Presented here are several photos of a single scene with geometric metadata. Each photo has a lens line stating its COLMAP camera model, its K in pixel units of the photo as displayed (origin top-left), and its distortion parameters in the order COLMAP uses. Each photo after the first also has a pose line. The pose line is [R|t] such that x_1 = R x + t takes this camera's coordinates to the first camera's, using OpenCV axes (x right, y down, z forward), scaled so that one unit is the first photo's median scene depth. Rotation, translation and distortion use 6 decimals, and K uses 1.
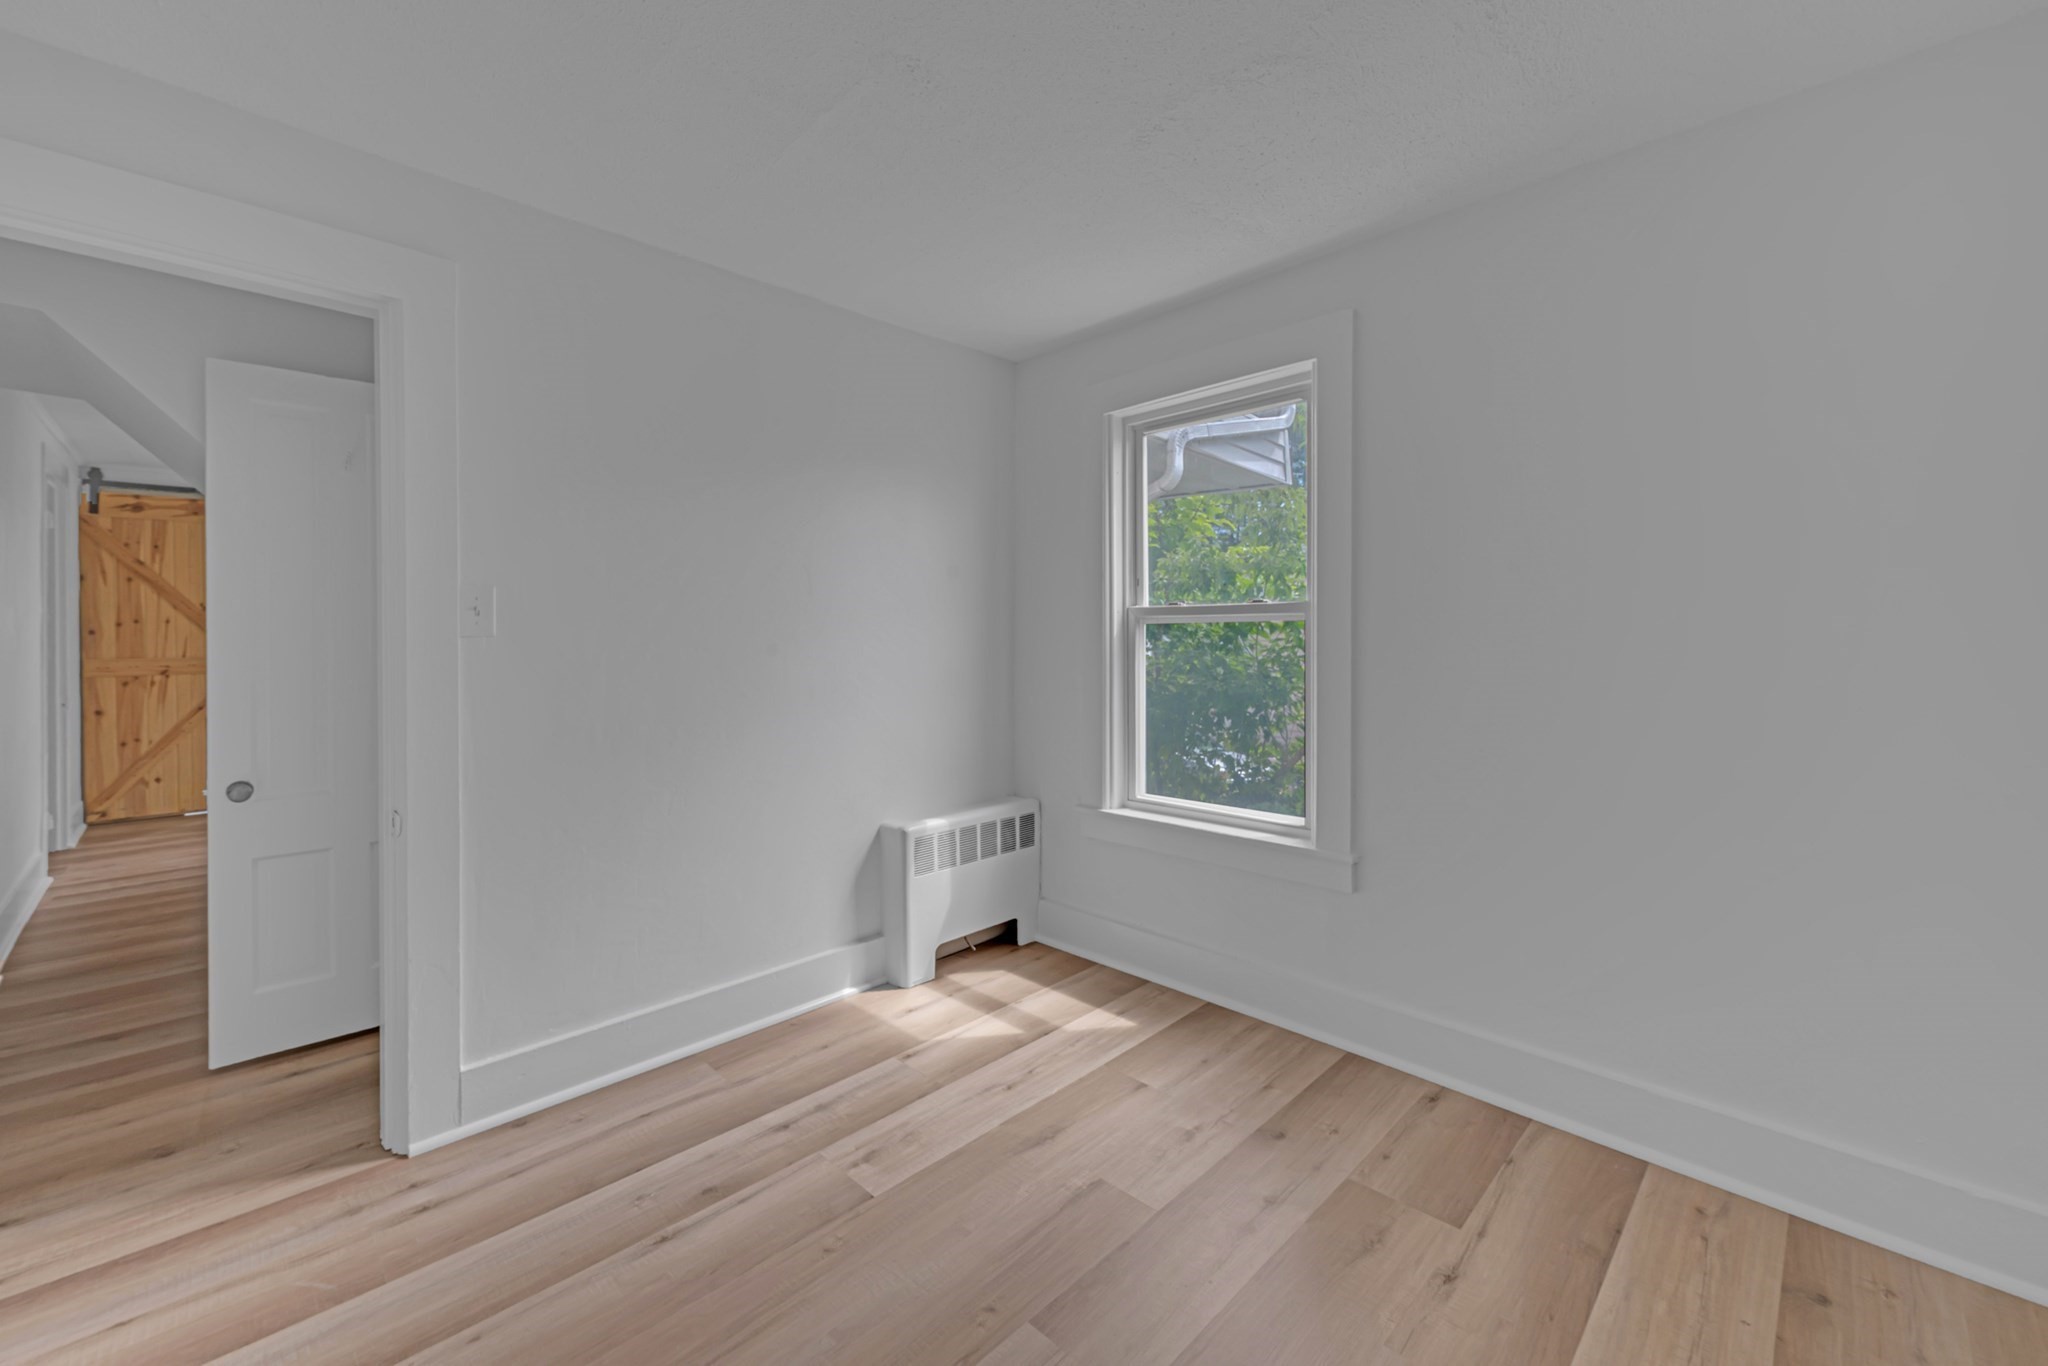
lens RADIAL K [[840.7, 0, 1014.1], [0, 840.7, 684.6], [0, 0, 1]] dist [-0.001686, 0.000047]
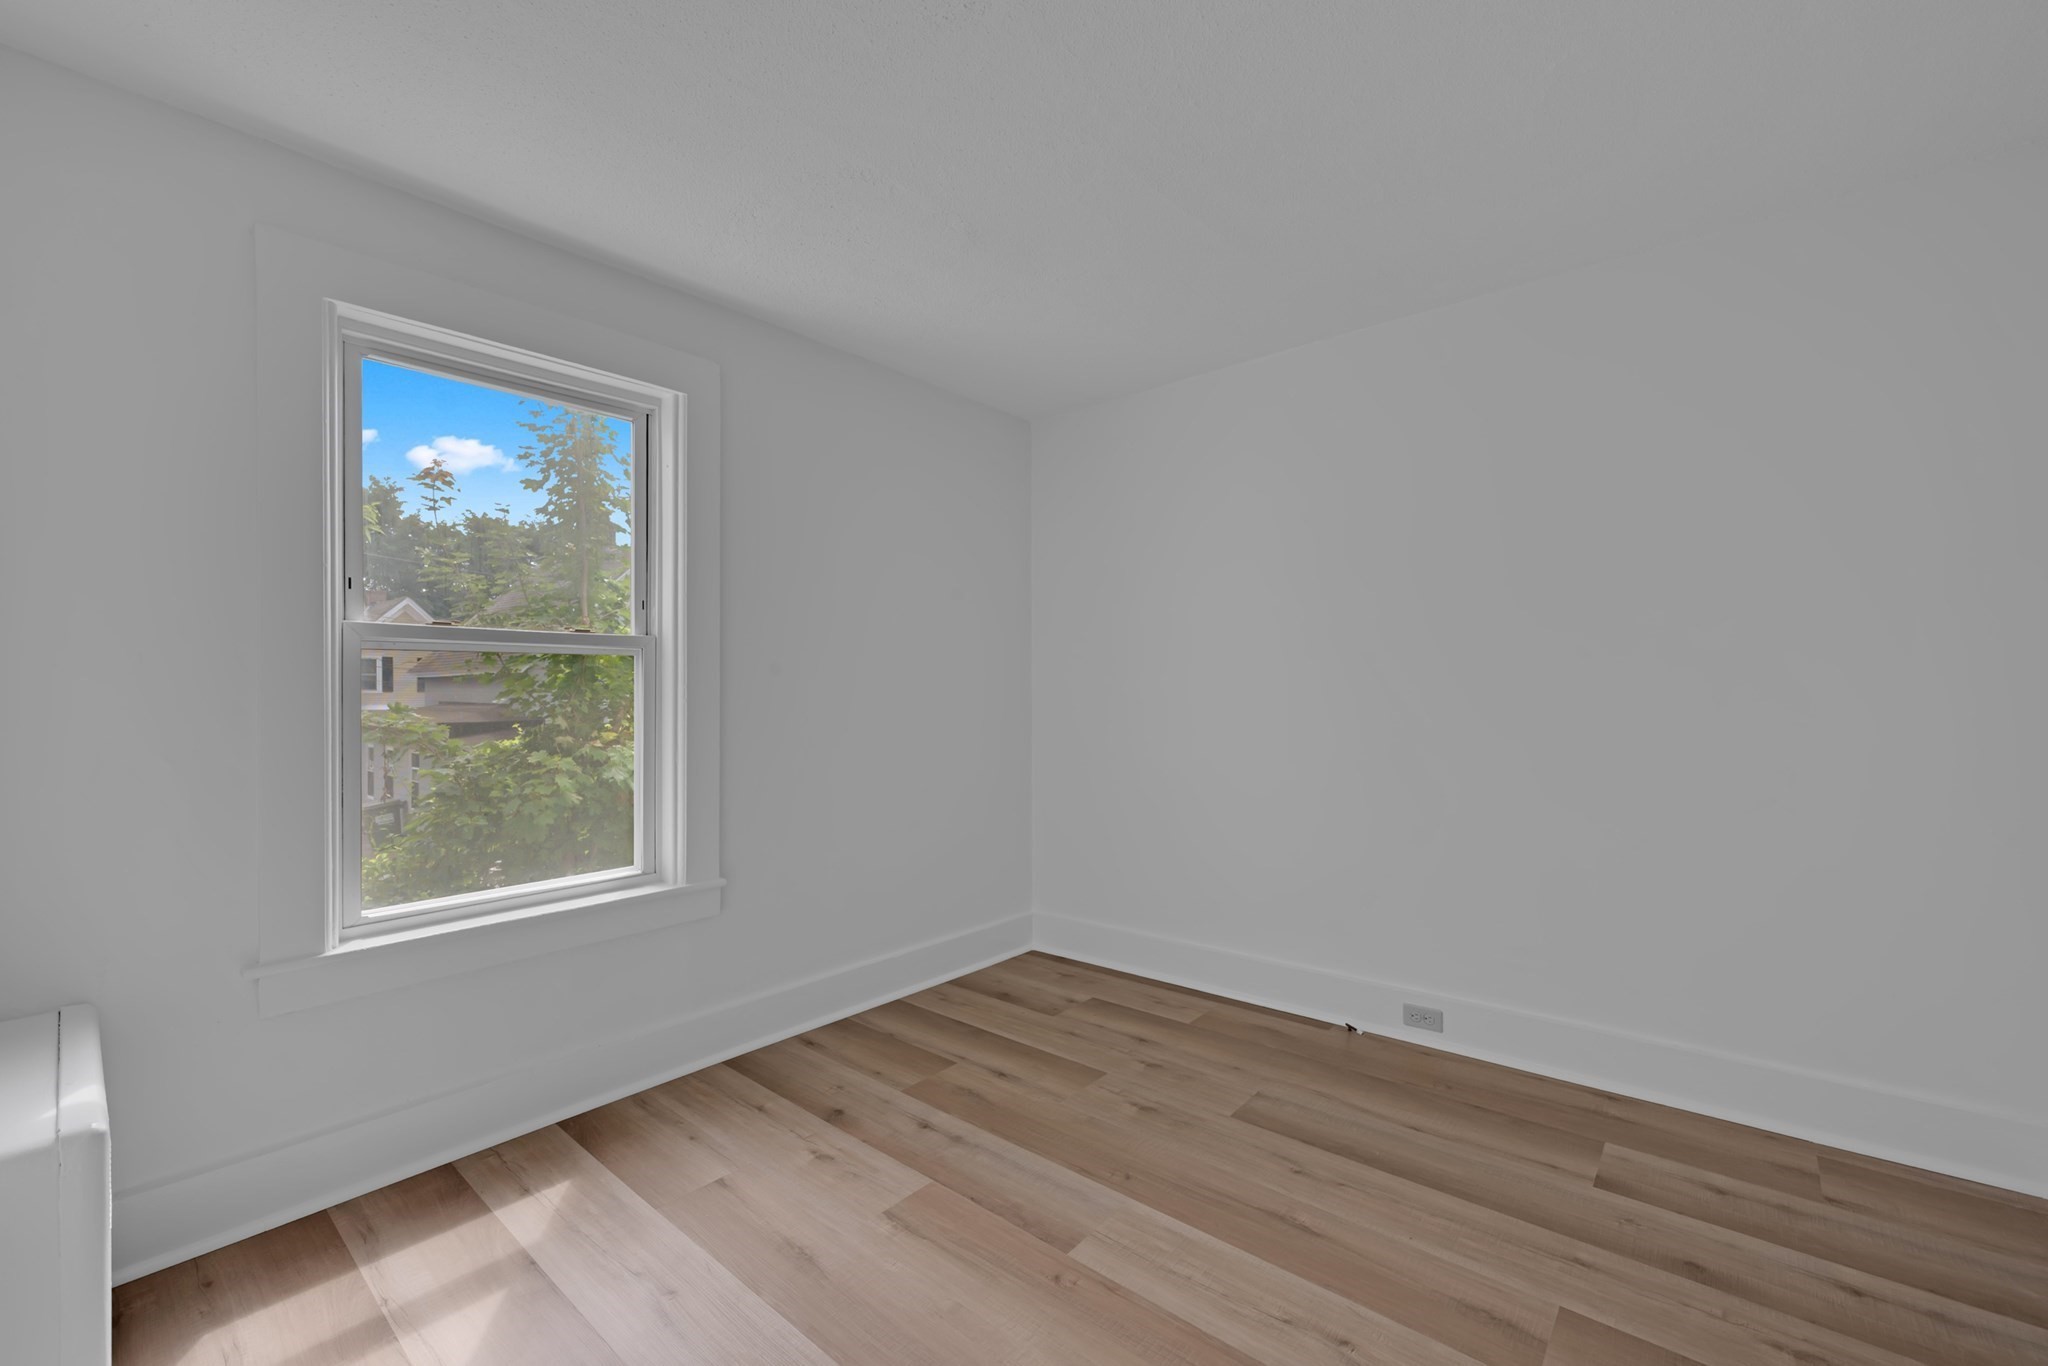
lens RADIAL K [[840.7, 0, 1014.1], [0, 840.7, 684.6], [0, 0, 1]] dist [-0.001686, 0.000047]
pose [[-0.068498, -0.003221, 0.997646, -0.712296], [0.056175, 0.998396, 0.007080, -0.034207], [-0.996068, 0.056527, -0.068207, 0.682920]]
